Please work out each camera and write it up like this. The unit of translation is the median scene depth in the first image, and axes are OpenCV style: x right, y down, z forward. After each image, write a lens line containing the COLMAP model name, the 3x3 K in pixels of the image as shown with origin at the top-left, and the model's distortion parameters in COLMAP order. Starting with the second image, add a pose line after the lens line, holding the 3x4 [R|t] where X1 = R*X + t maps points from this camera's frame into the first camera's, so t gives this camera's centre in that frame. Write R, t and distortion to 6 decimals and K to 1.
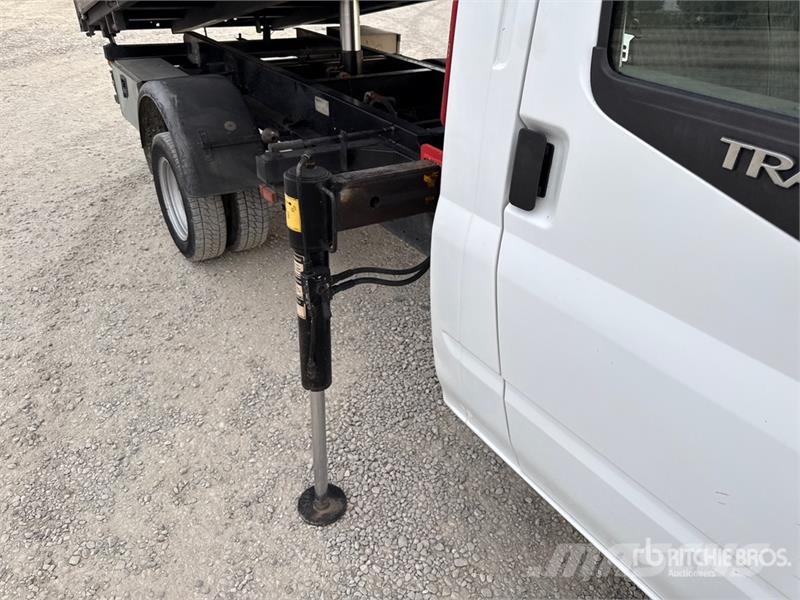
lens RADIAL K [[569.3, 0, 405.5], [0, 569.3, 302.6], [0, 0, 1]] dist [0.028043, -0.046159]
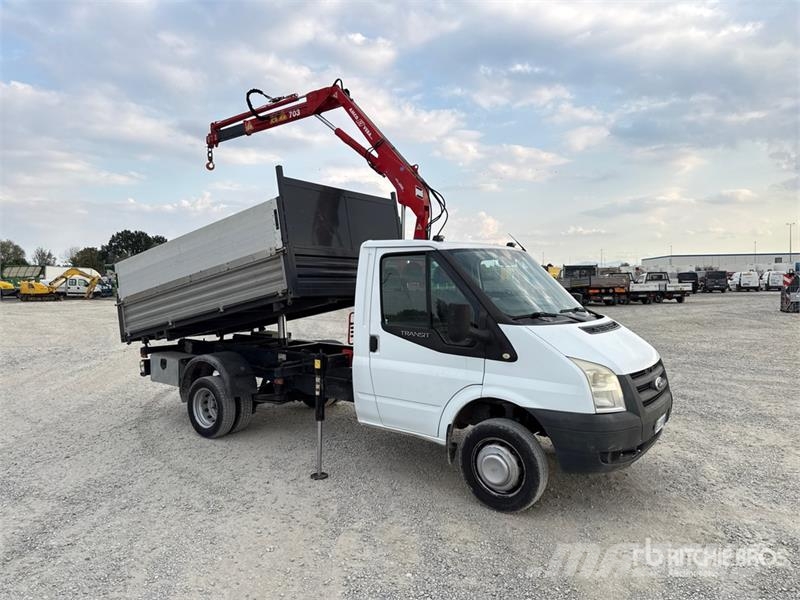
lens RADIAL K [[569.3, 0, 400.7], [0, 569.3, 301.5], [0, 0, 1]] dist [0.028043, -0.046159]
pose [[0.948338, -0.051949, 0.312979, -0.417125], [0.197673, 0.868367, -0.454823, 0.667237], [-0.248153, 0.493194, 0.833775, -1.293732]]
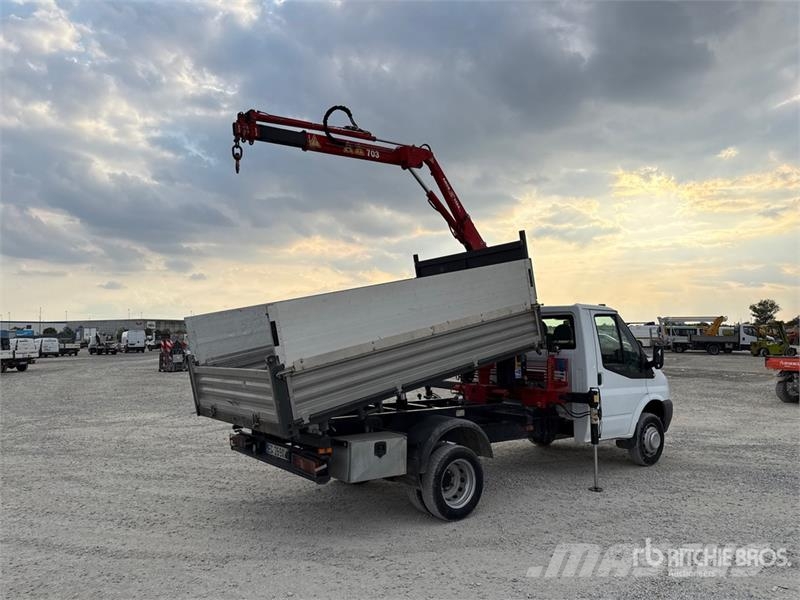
lens RADIAL K [[569.3, 0, 399.3], [0, 569.3, 301.8], [0, 0, 1]] dist [0.028043, -0.046159]
pose [[-0.045049, 0.033253, 0.998431, -2.527474], [0.532912, 0.846161, -0.004136, -0.873700], [-0.844971, 0.531889, -0.055840, 1.114428]]
